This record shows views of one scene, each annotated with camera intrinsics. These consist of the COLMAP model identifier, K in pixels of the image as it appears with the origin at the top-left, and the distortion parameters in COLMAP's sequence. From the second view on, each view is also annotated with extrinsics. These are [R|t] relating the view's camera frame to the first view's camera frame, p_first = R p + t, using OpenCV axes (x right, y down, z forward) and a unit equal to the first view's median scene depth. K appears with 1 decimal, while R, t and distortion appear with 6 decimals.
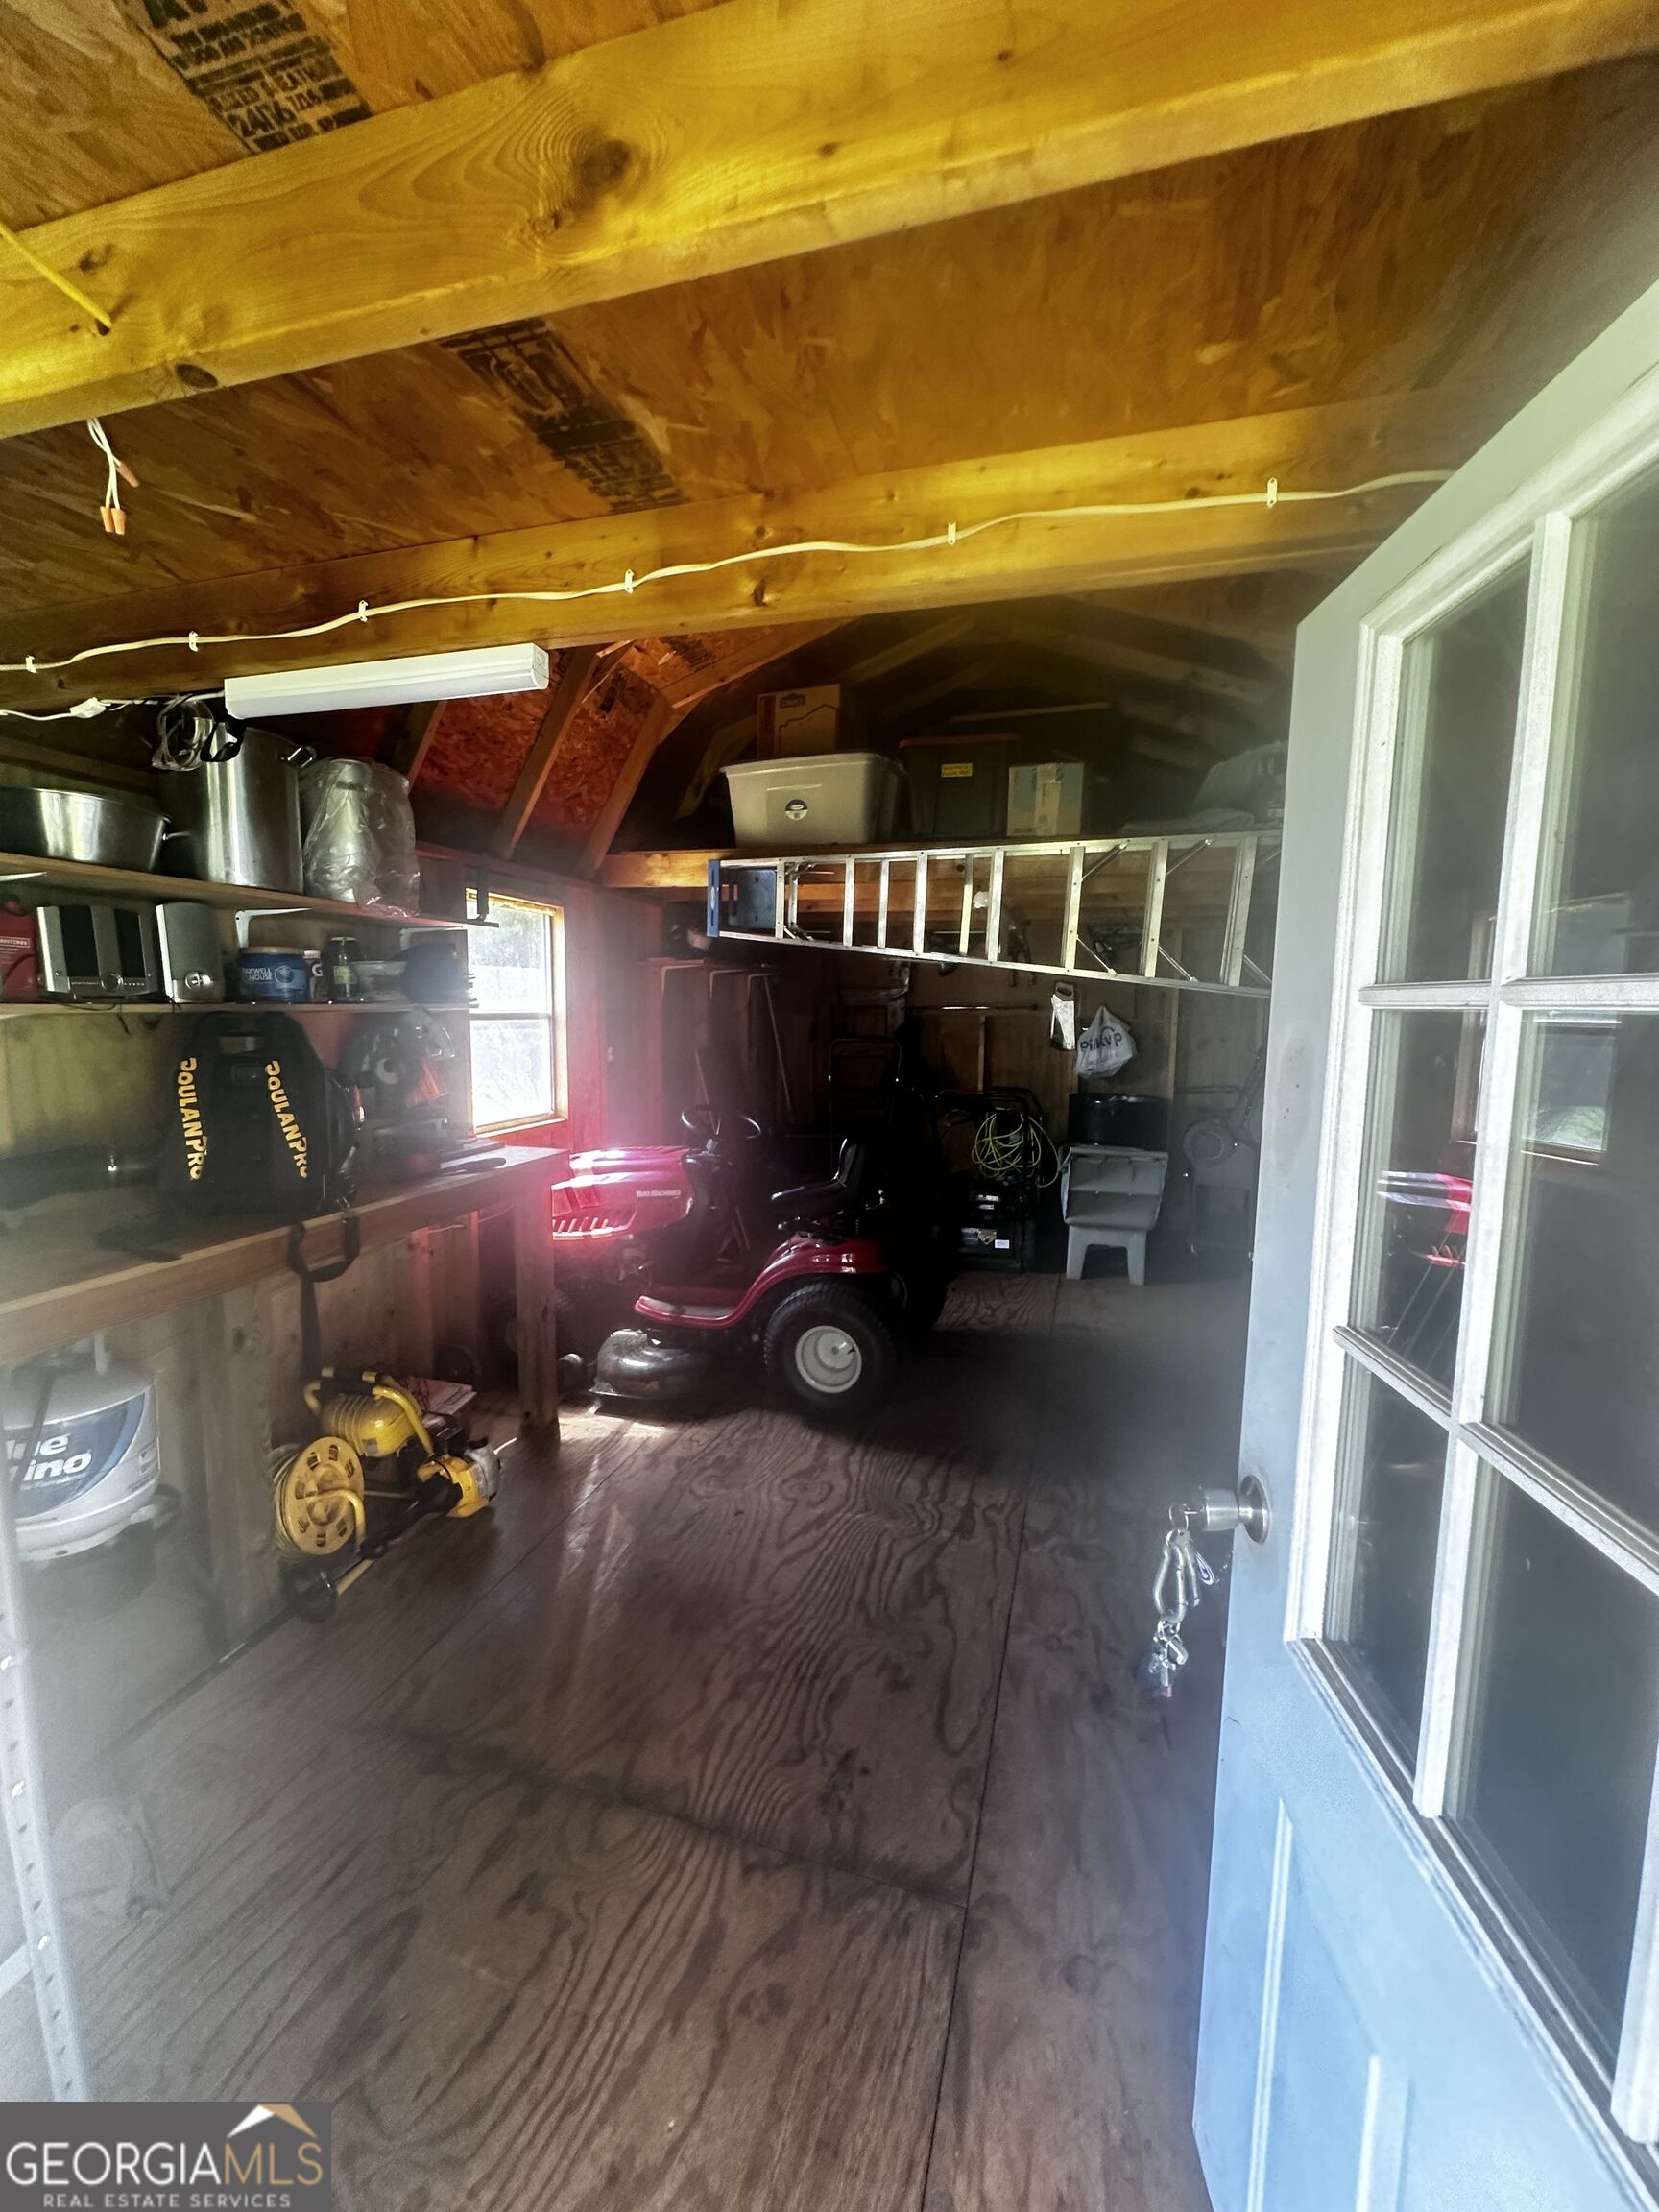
lens RADIAL K [[890.5, 0, 832.8], [0, 890.5, 1111.2], [0, 0, 1]] dist [0.000071, -0.000007]
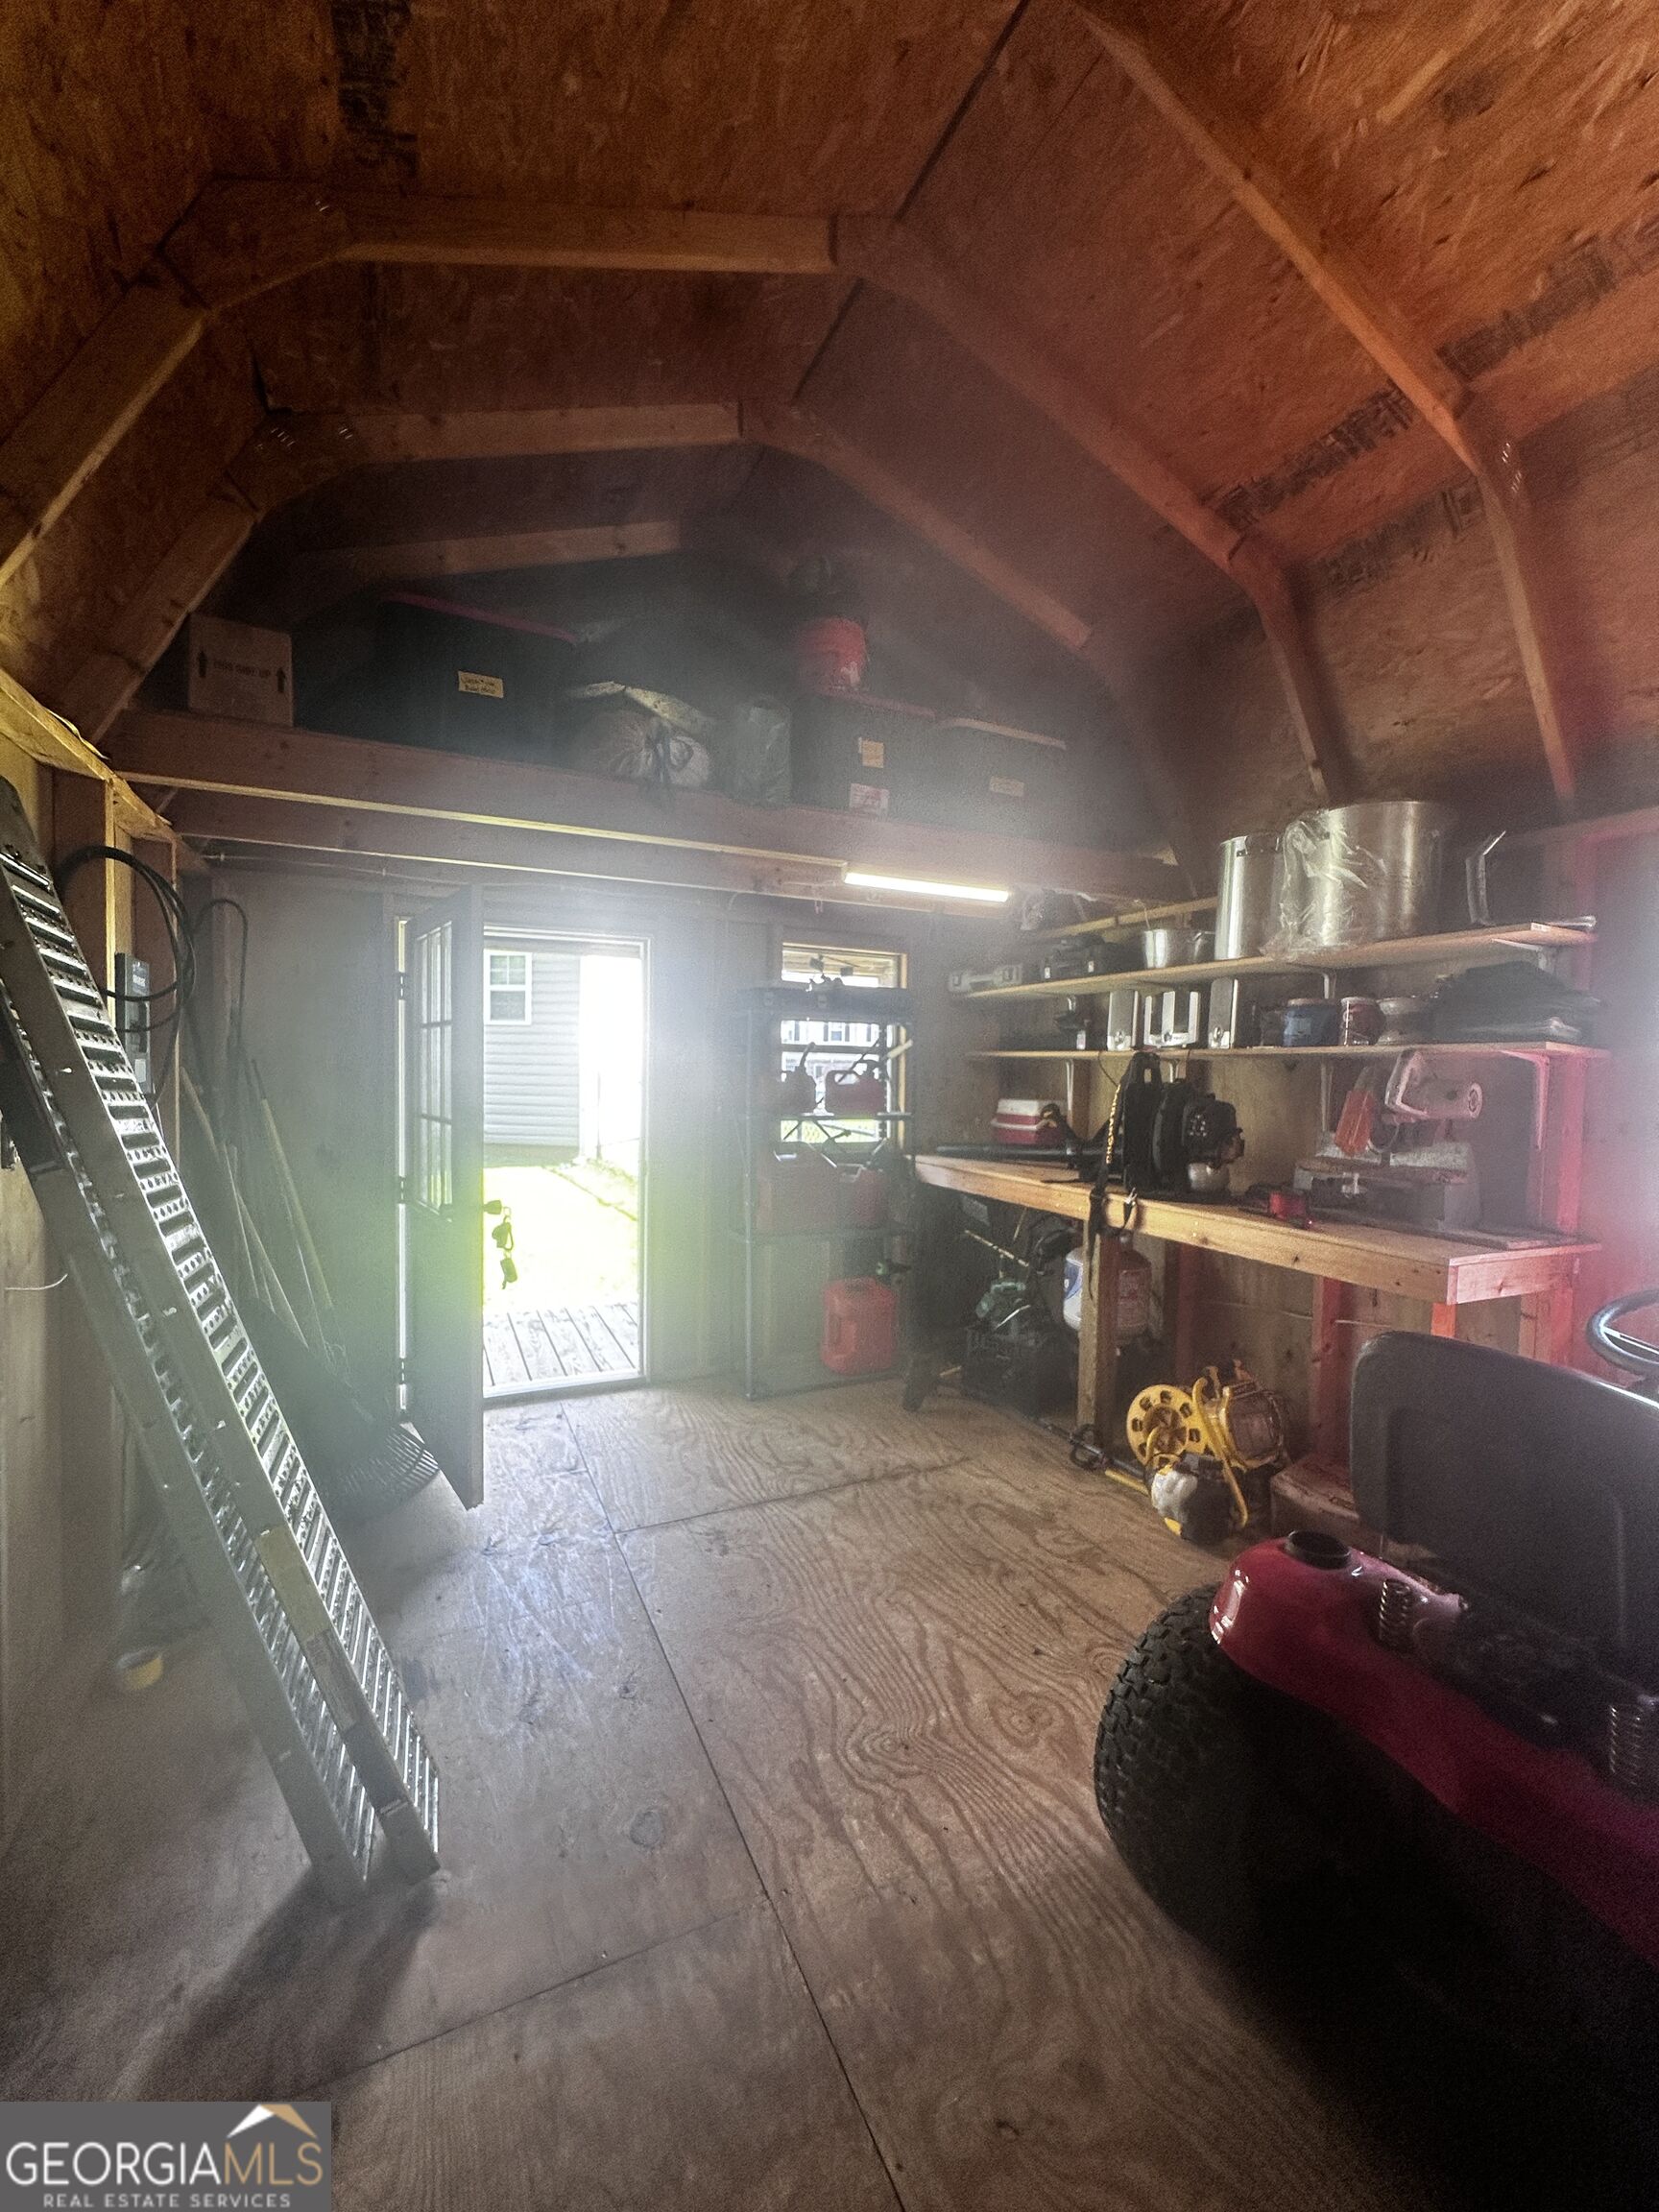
lens RADIAL K [[890.5, 0, 829.7], [0, 890.5, 1102.5], [0, 0, 1]] dist [0.000071, -0.000007]
pose [[-0.750501, -0.000060, -0.660870, 0.676205], [-0.098353, 0.988874, 0.111603, -0.135805], [0.653510, 0.148756, -0.742156, 1.666478]]
